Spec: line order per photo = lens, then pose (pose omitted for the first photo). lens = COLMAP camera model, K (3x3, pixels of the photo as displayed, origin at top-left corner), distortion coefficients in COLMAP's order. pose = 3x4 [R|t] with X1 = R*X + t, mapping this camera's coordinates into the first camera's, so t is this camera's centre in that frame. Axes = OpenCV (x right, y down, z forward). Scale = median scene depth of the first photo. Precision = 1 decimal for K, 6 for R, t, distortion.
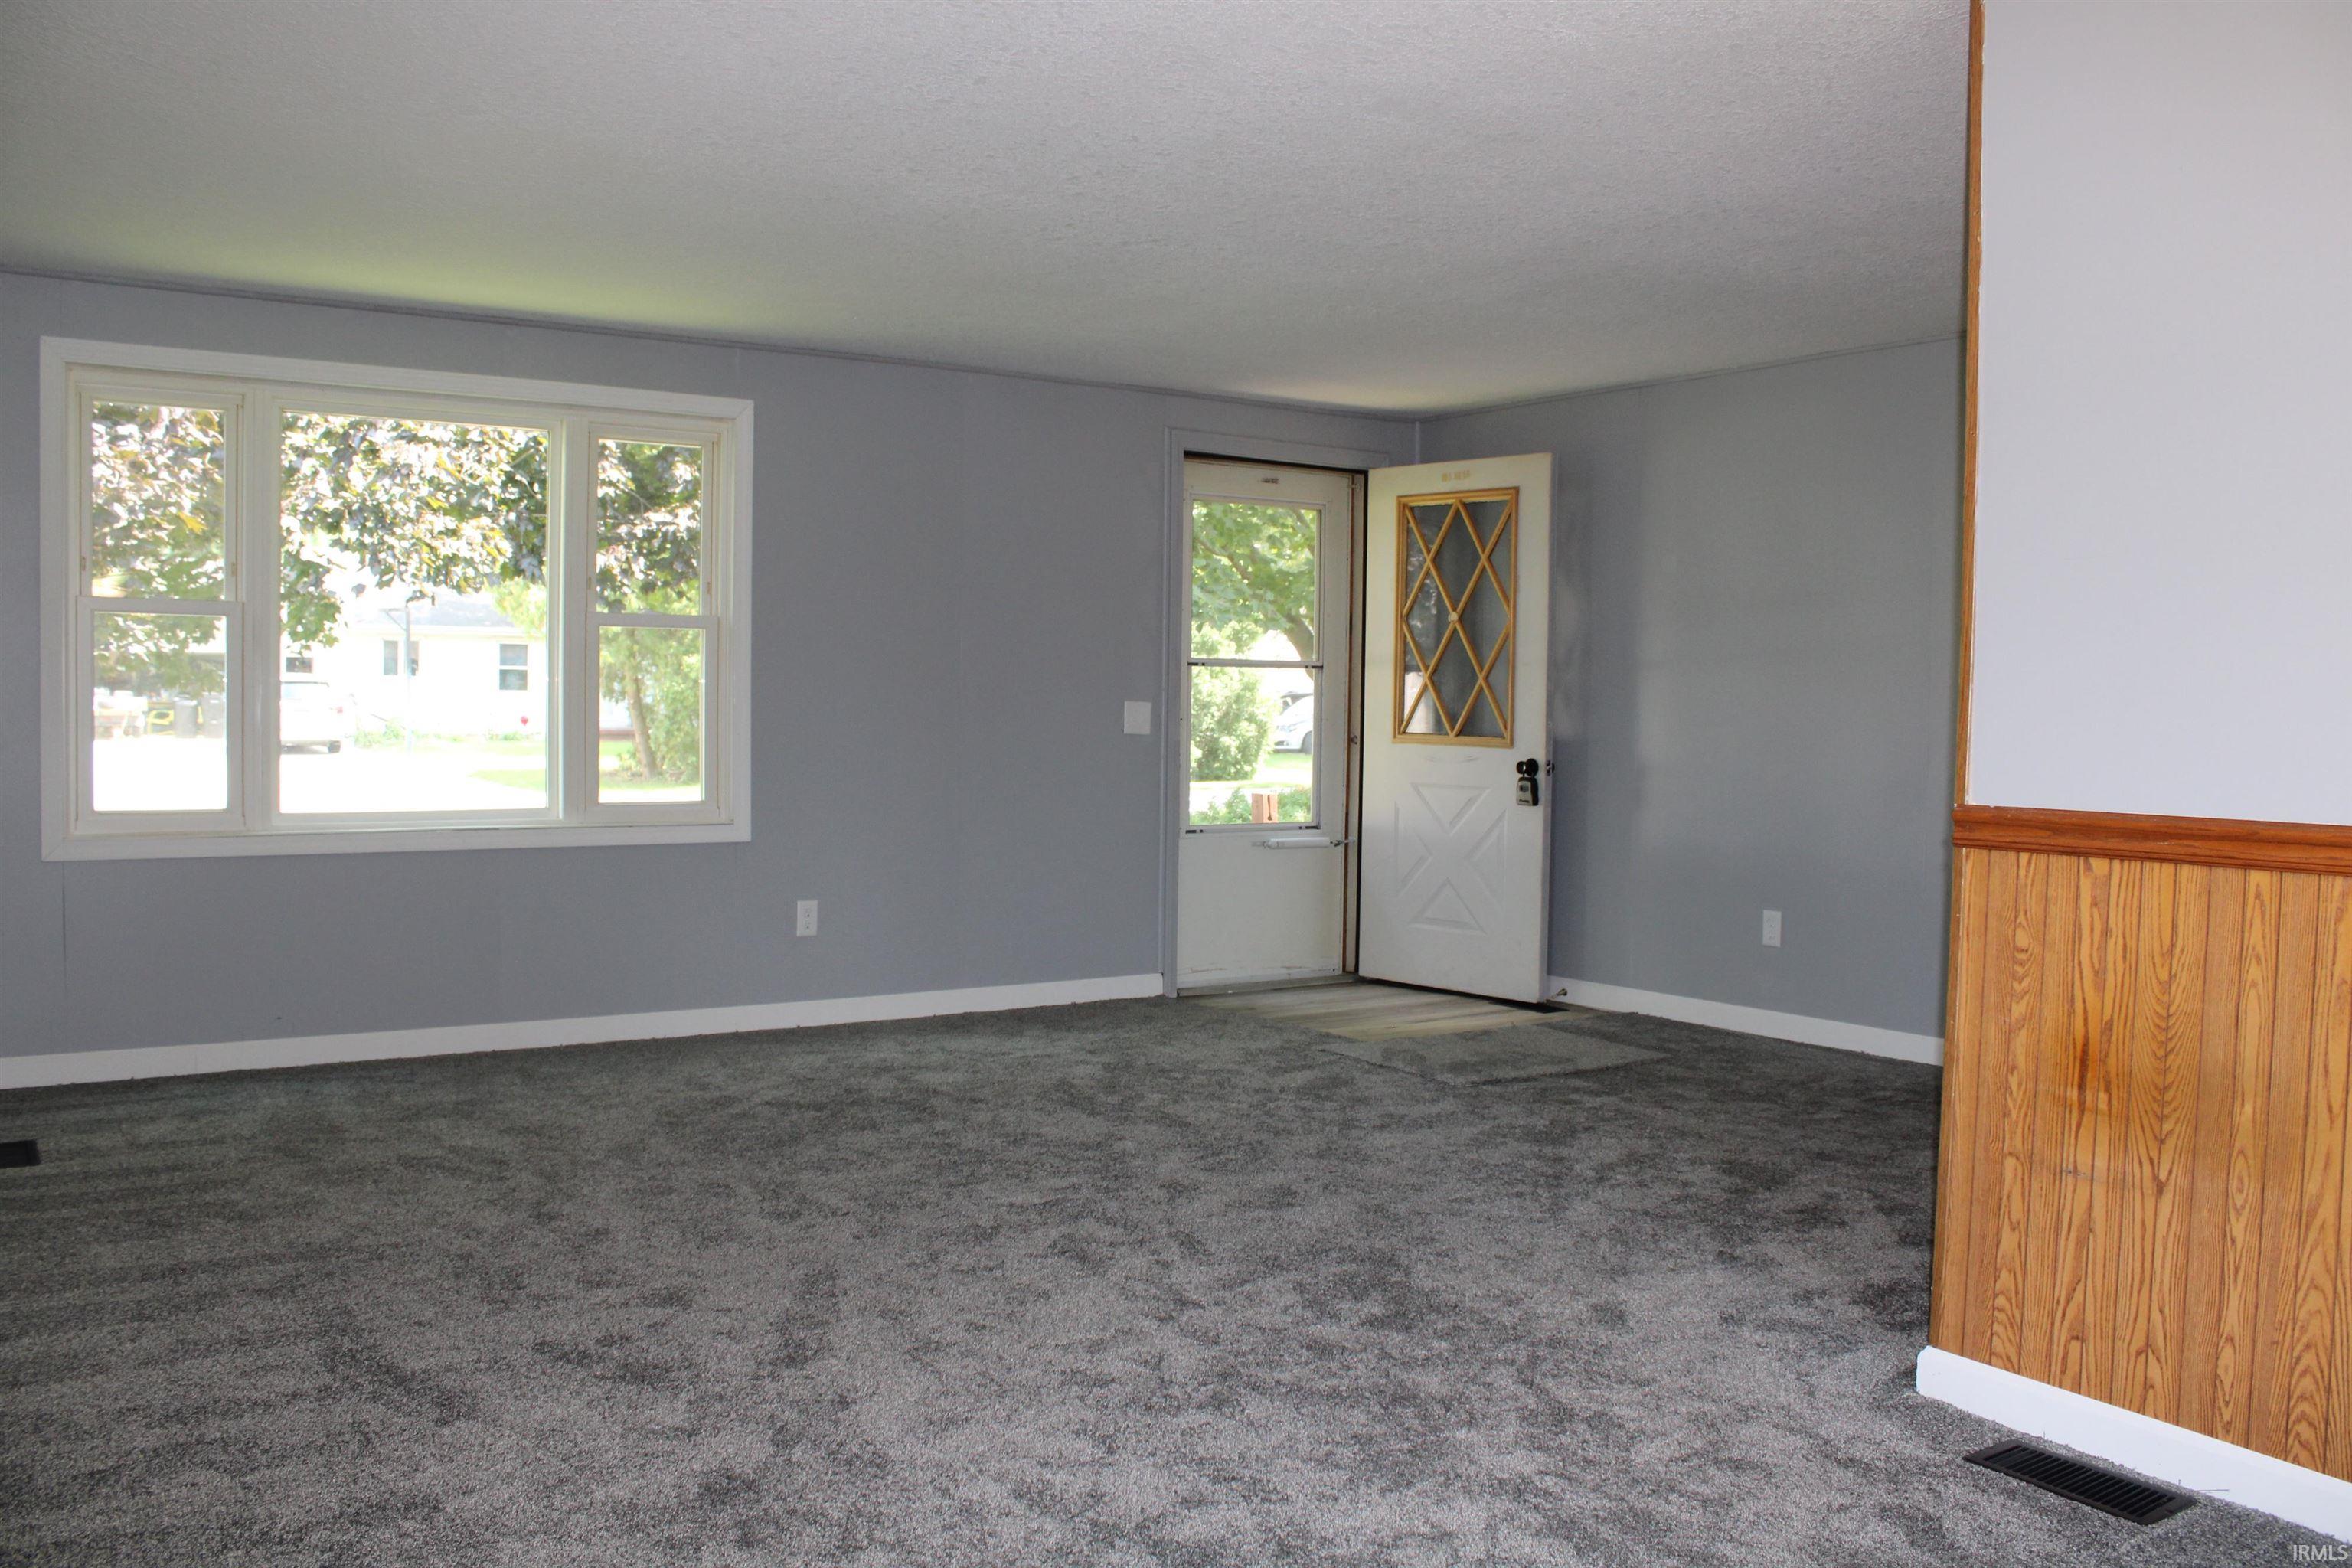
lens RADIAL K [[1959.6, 0, 1176.0], [0, 1959.6, 784.0], [0, 0, 1]] dist [-0.145961, 0.000618]
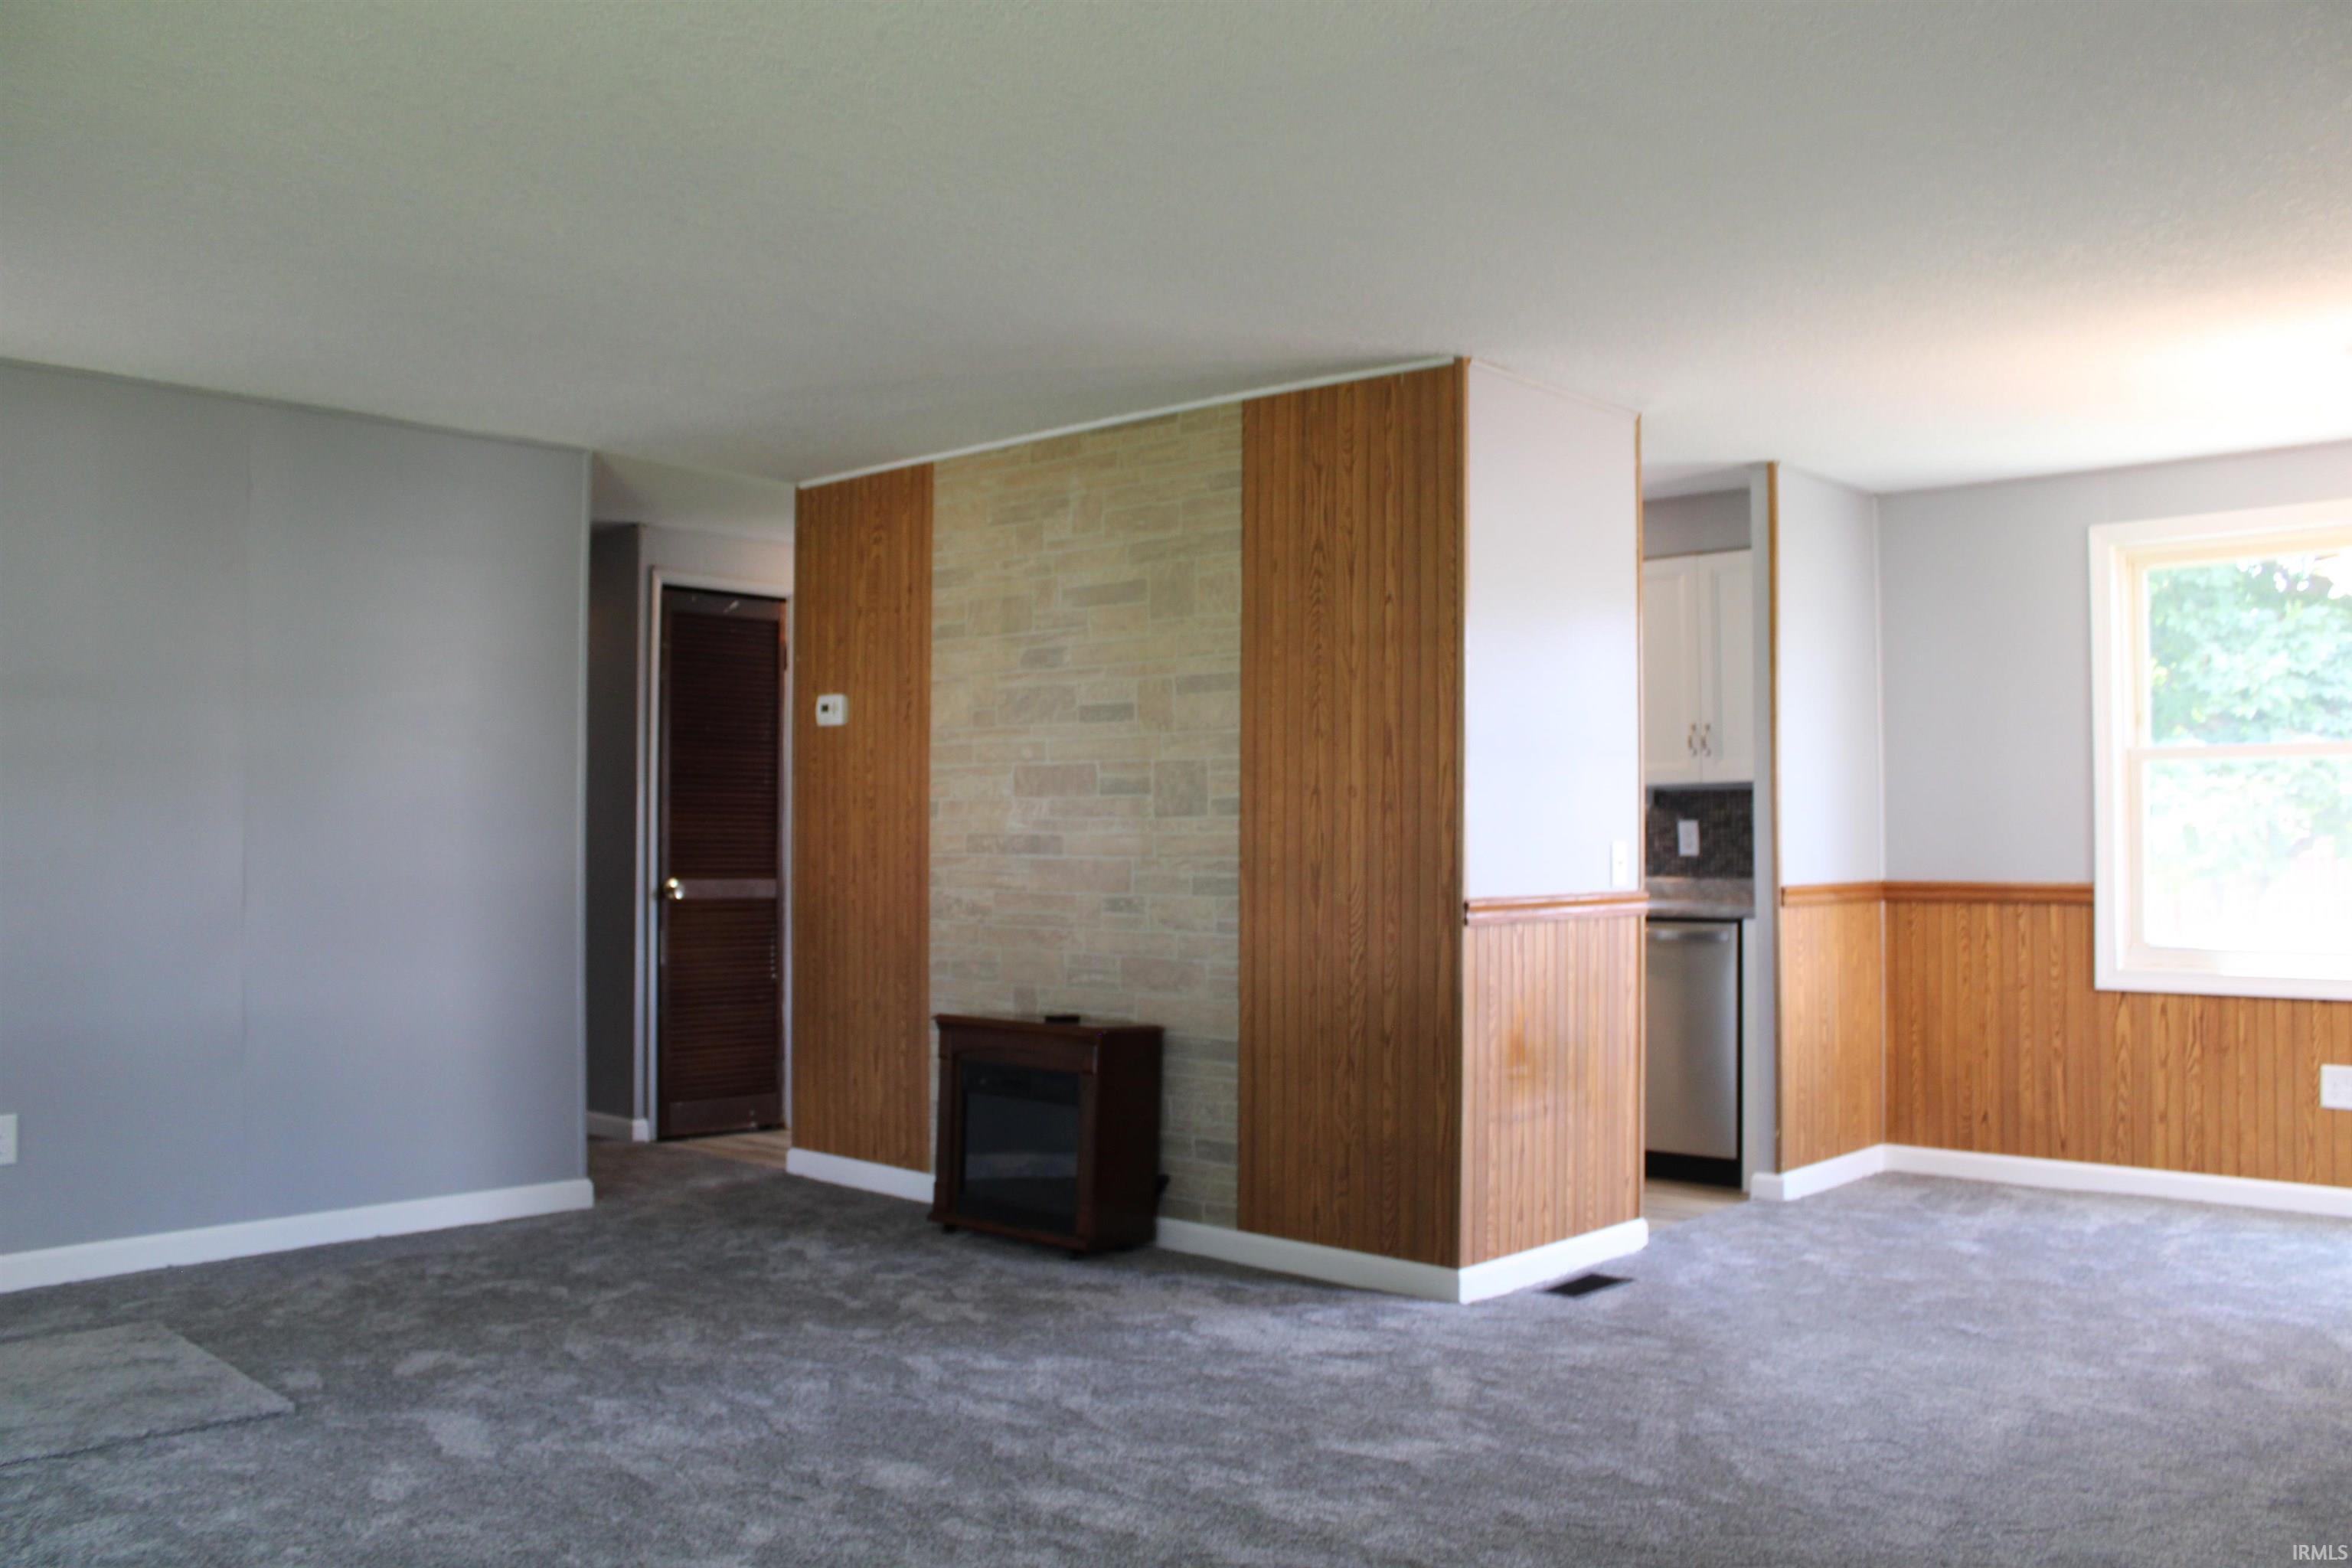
lens RADIAL K [[1959.6, 0, 1176.0], [0, 1959.6, 784.0], [0, 0, 1]] dist [-0.145961, 0.000618]
pose [[-0.225885, 0.008833, 0.974114, -0.796647], [0.036158, 0.999346, -0.000677, -0.066314], [-0.973483, 0.035069, -0.226056, 1.210064]]
